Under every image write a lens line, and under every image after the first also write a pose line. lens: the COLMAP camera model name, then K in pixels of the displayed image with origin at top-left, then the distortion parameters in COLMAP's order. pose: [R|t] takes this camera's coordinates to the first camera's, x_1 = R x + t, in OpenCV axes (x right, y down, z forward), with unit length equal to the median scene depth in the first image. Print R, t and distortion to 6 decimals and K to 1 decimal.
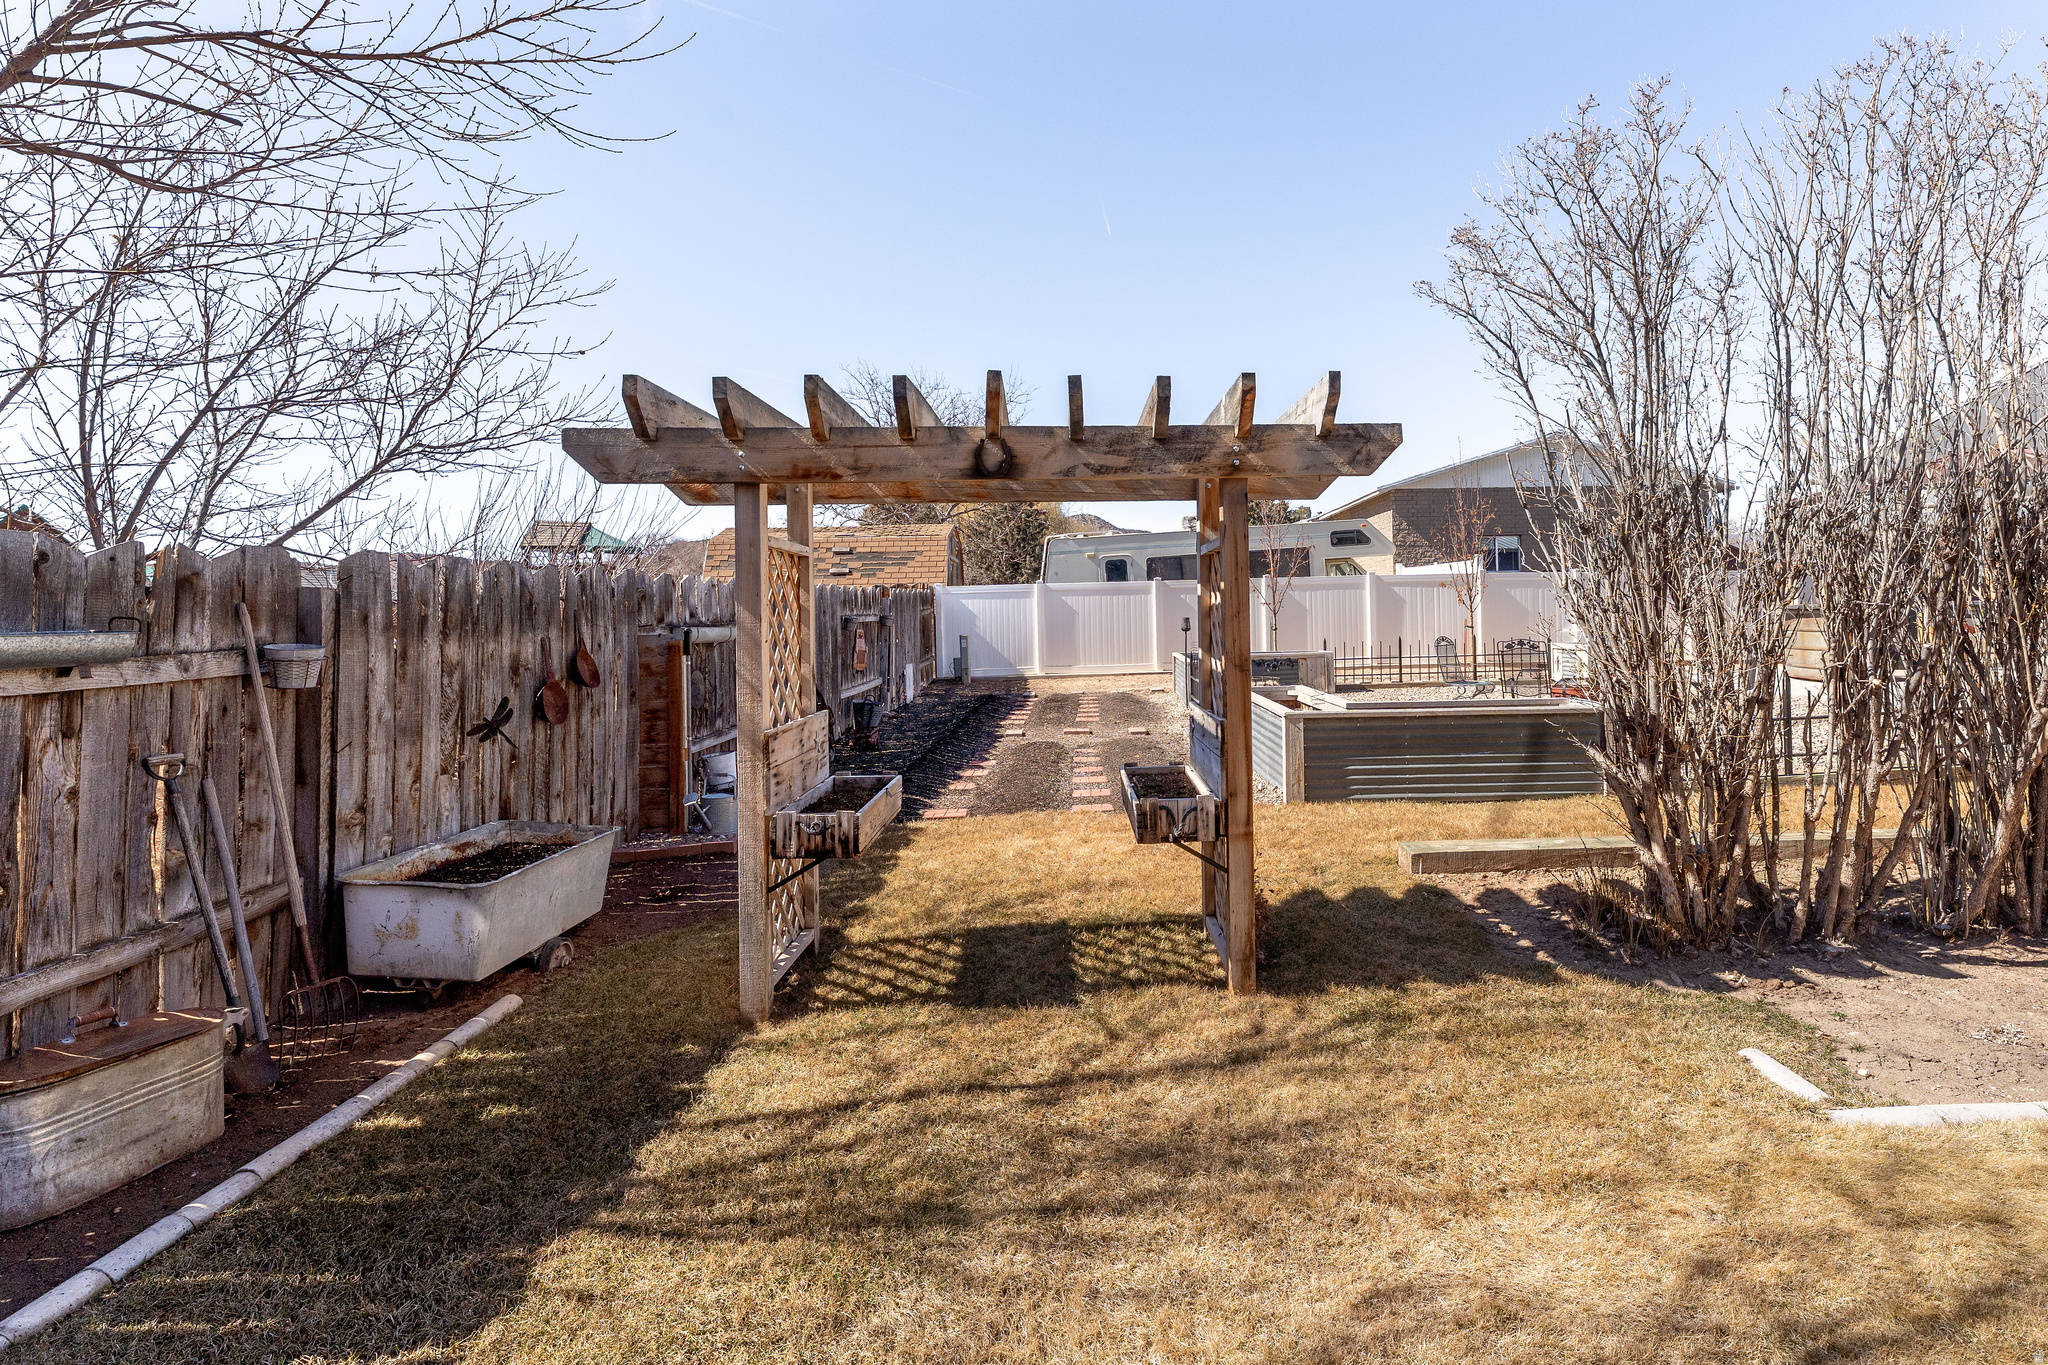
lens RADIAL K [[908.5, 0, 1106.1], [0, 908.5, 682.9], [0, 0, 1]] dist [0.001636, 0.000461]
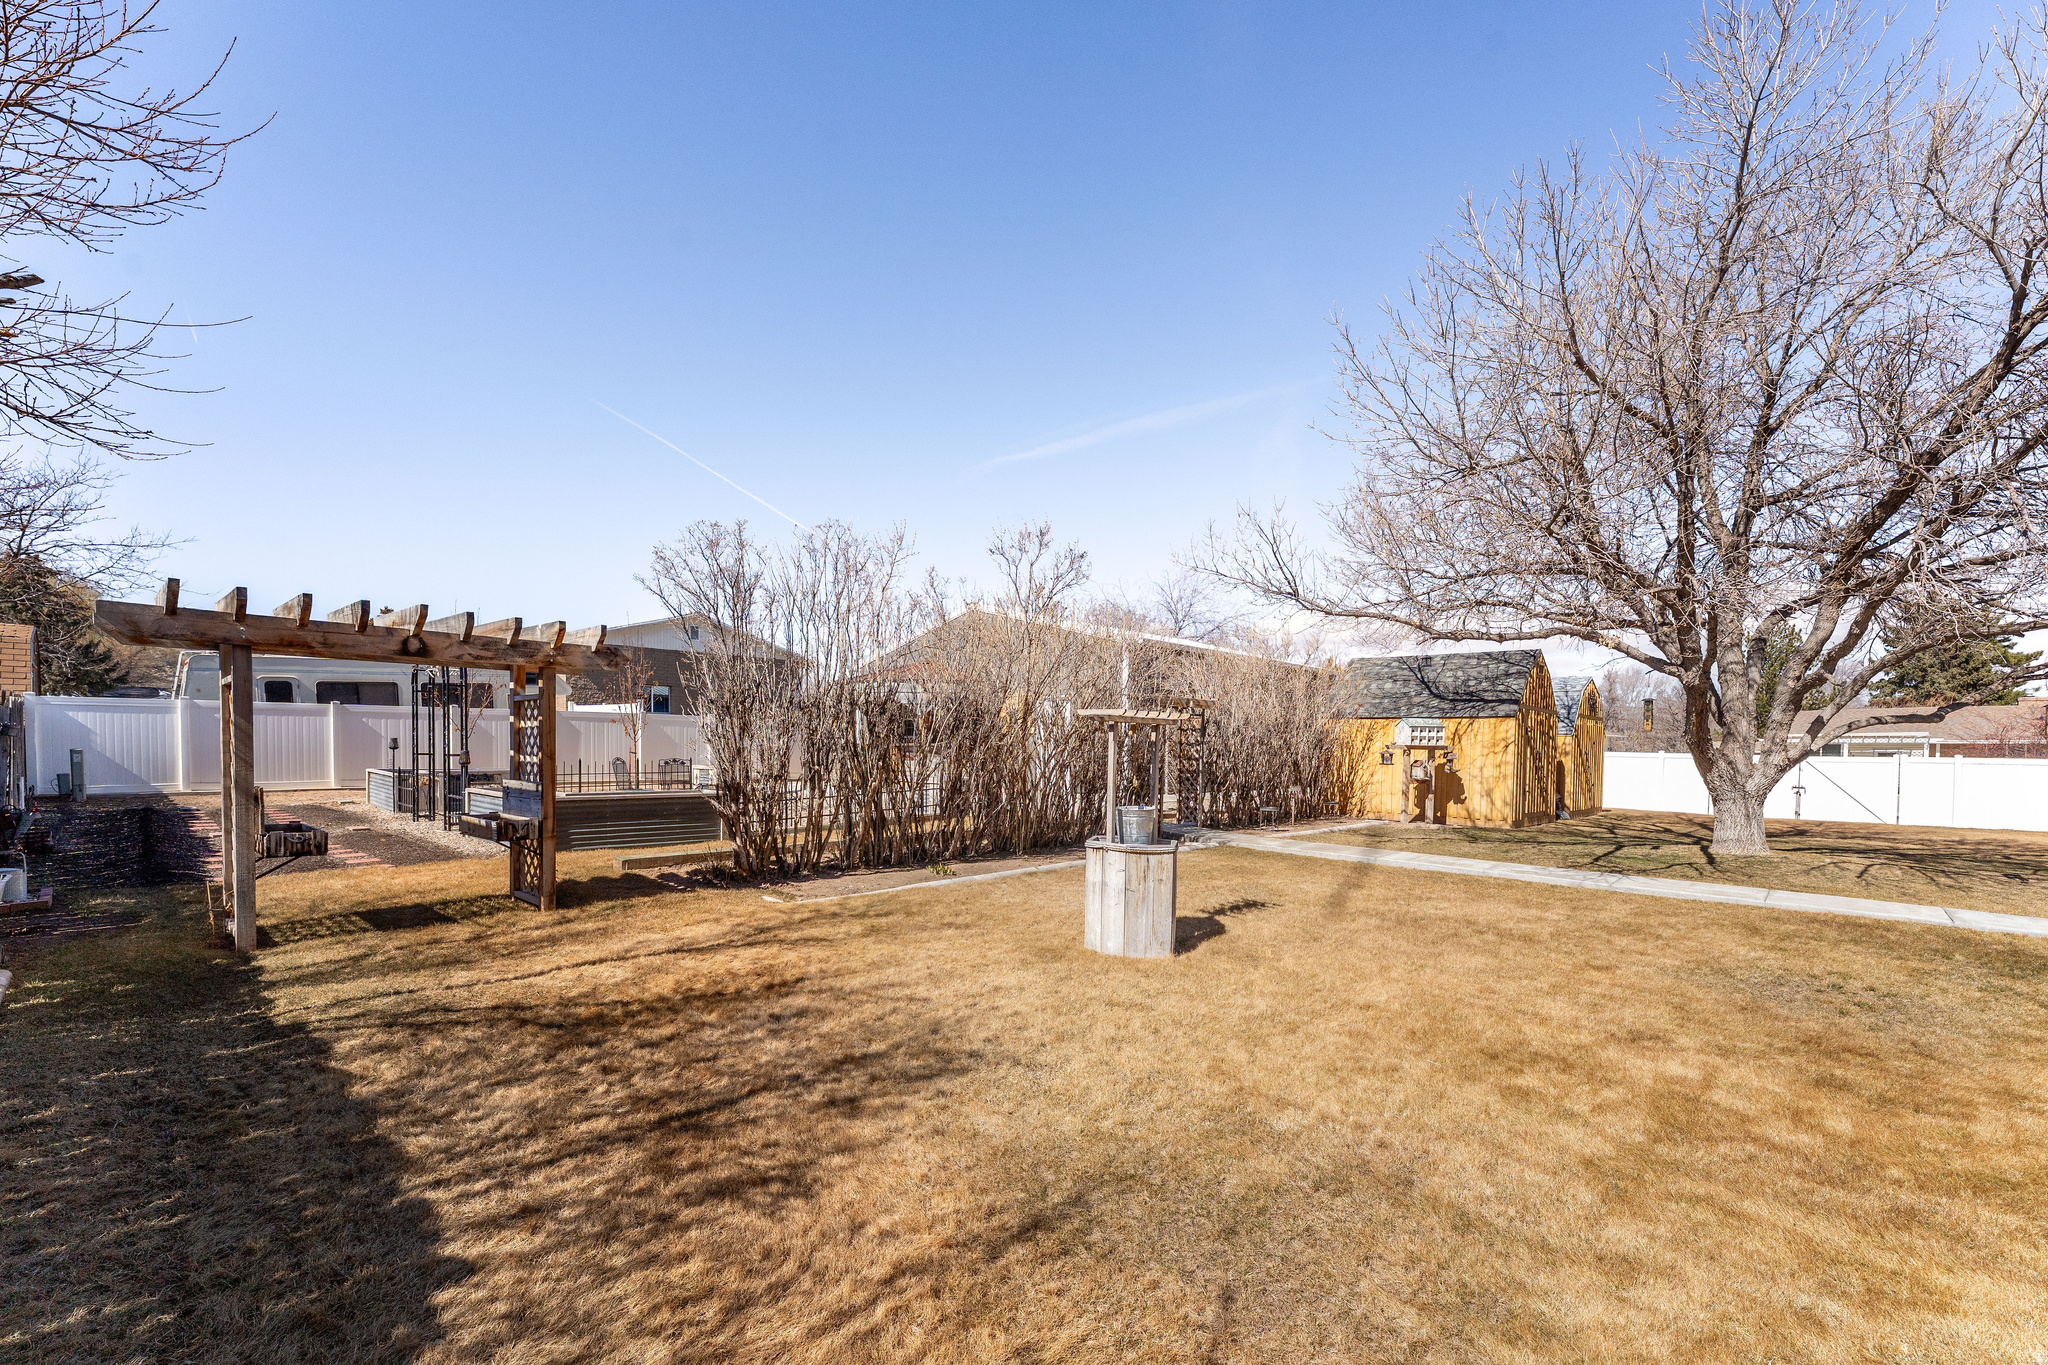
lens RADIAL K [[908.5, 0, 1106.1], [0, 908.5, 682.9], [0, 0, 1]] dist [0.001636, 0.000461]
pose [[0.634740, 0.080117, 0.768561, -0.614801], [0.037333, 0.990270, -0.134061, 0.131449], [-0.771823, 0.113787, 0.625573, -1.222450]]
